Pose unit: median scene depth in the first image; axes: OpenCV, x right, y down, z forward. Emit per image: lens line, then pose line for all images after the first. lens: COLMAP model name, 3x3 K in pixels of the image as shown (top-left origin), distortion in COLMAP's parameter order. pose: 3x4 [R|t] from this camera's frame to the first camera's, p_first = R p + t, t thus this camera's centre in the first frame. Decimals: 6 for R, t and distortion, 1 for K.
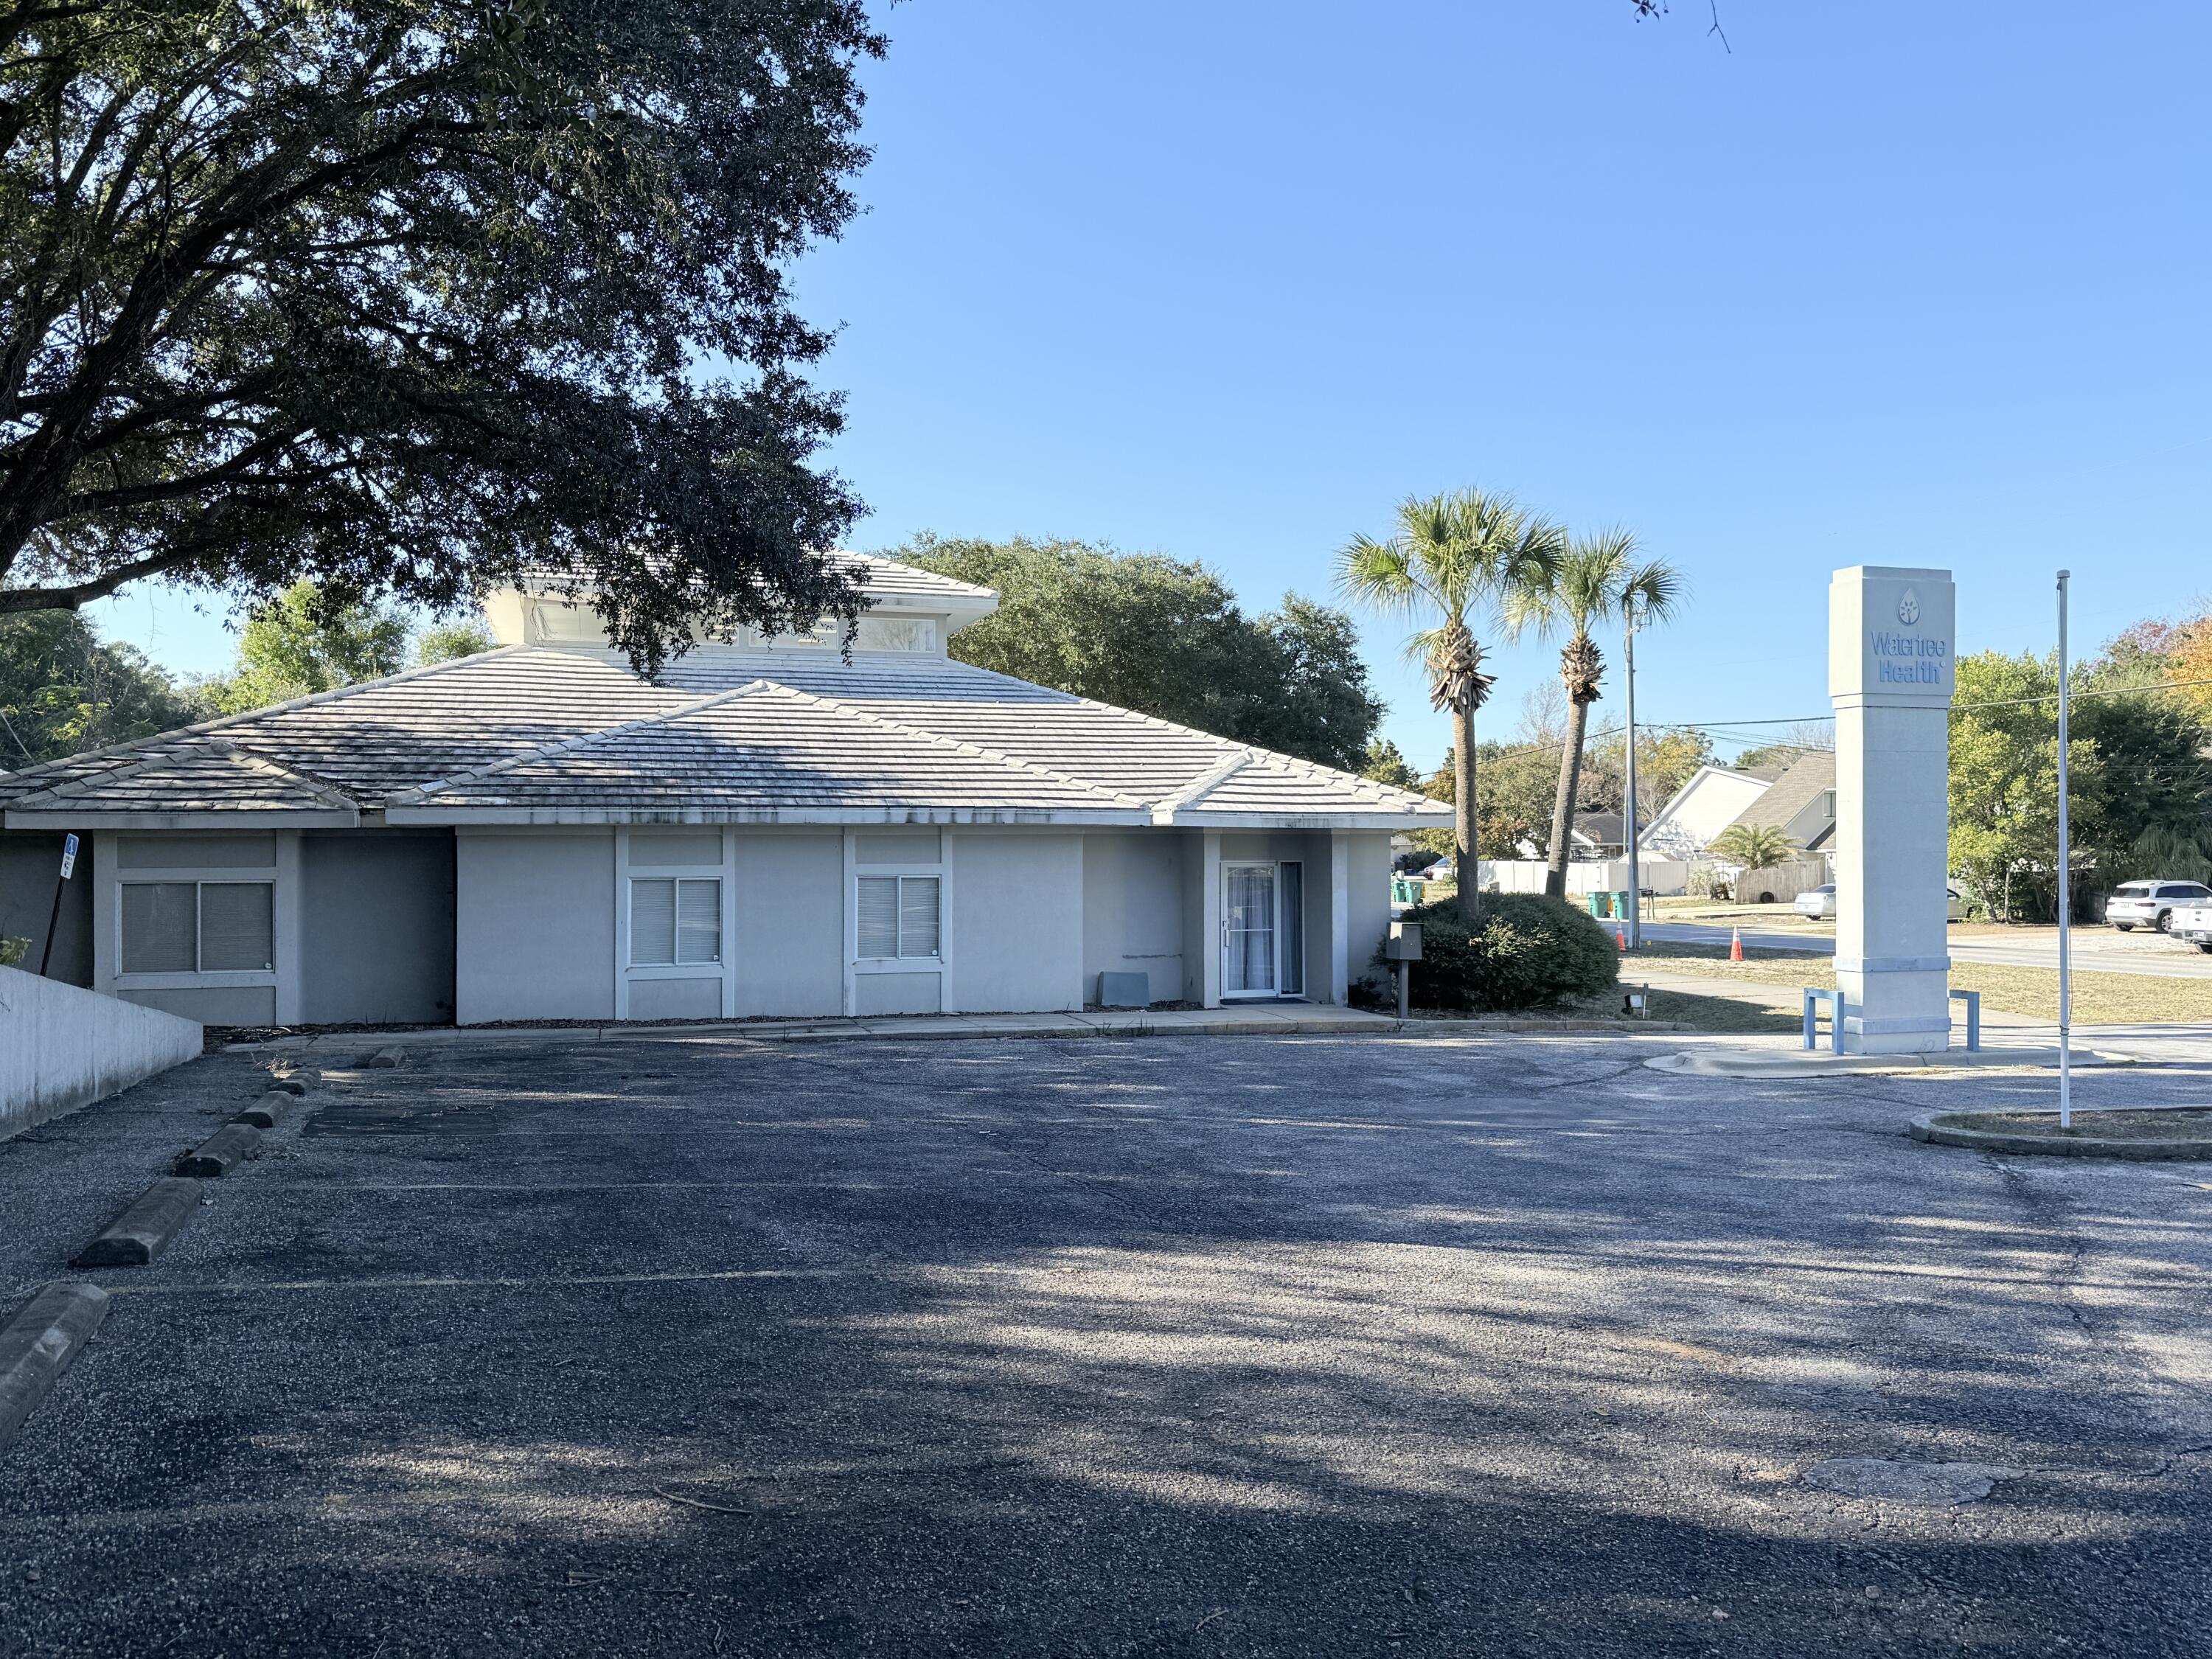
lens RADIAL K [[1760.6, 0, 1106.0], [0, 1760.6, 829.5], [0, 0, 1]] dist [0.007585, -0.002260]
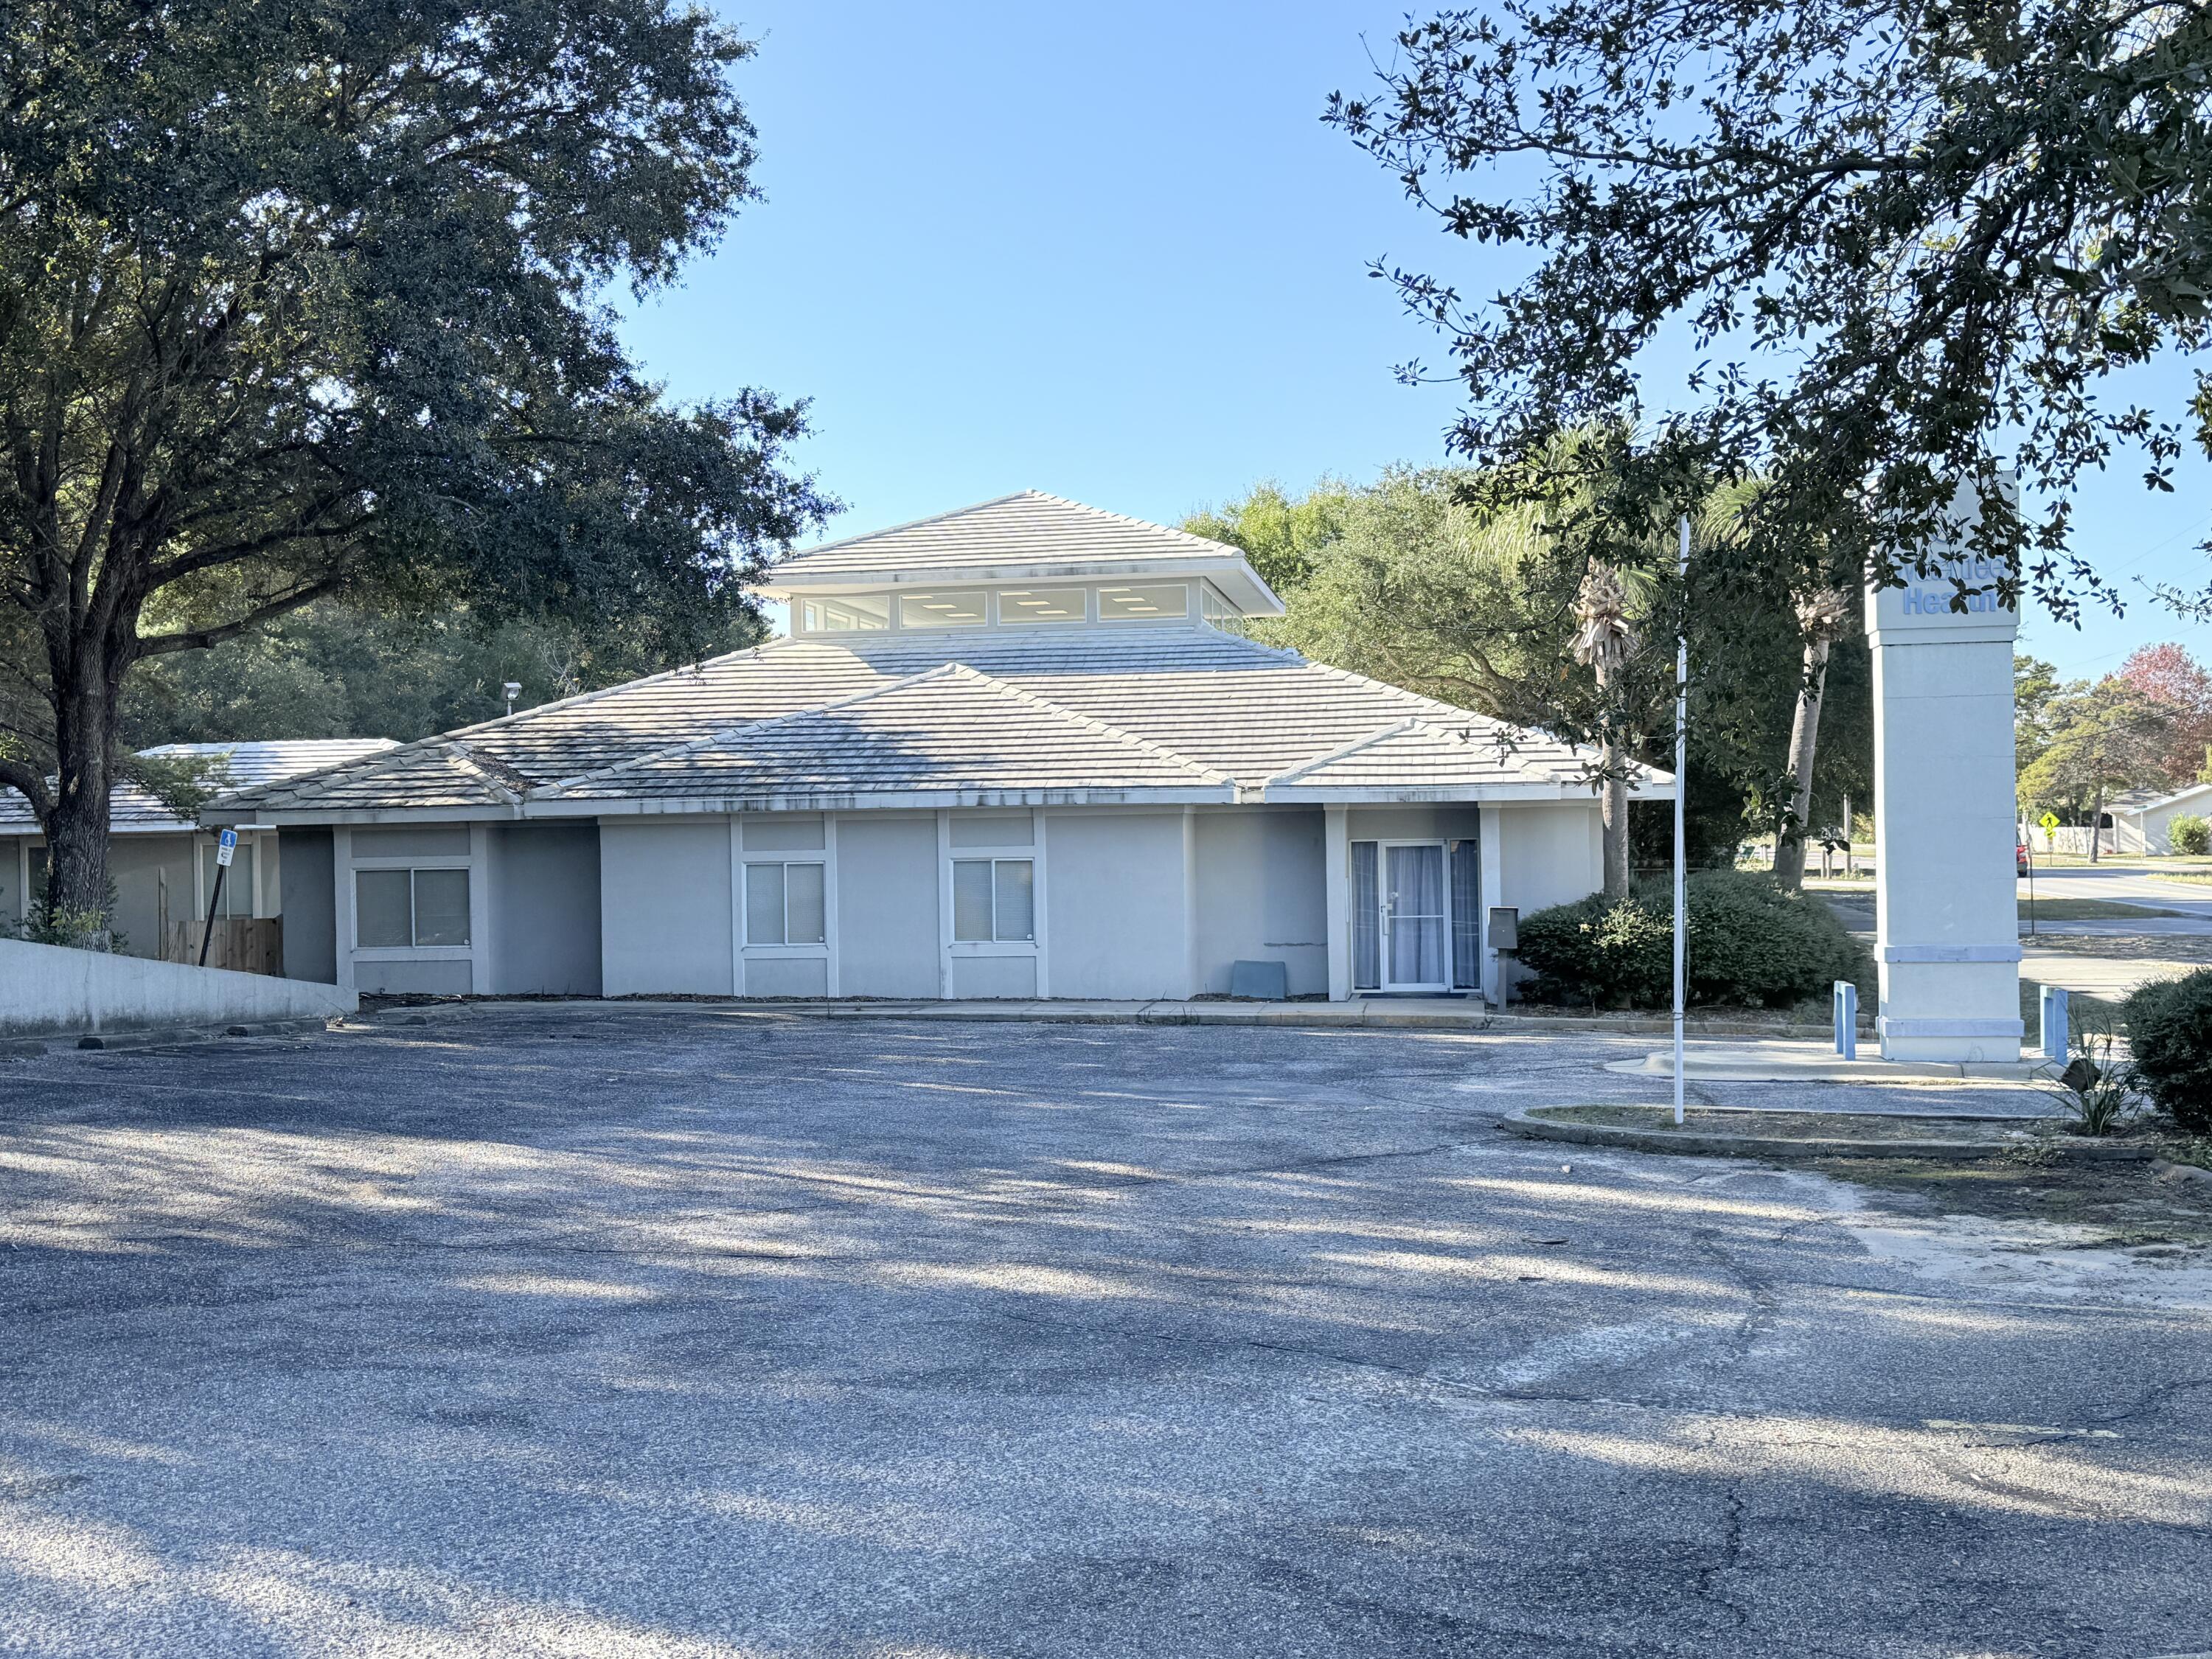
lens RADIAL K [[2235.4, 0, 1106.0], [0, 2235.4, 829.5], [0, 0, 1]] dist [0.002571, 0.003799]
pose [[0.892079, -0.014333, -0.451653, 0.524407], [0.019178, 0.999797, 0.006151, 0.003400], [0.451473, -0.014149, 0.892172, -0.098909]]
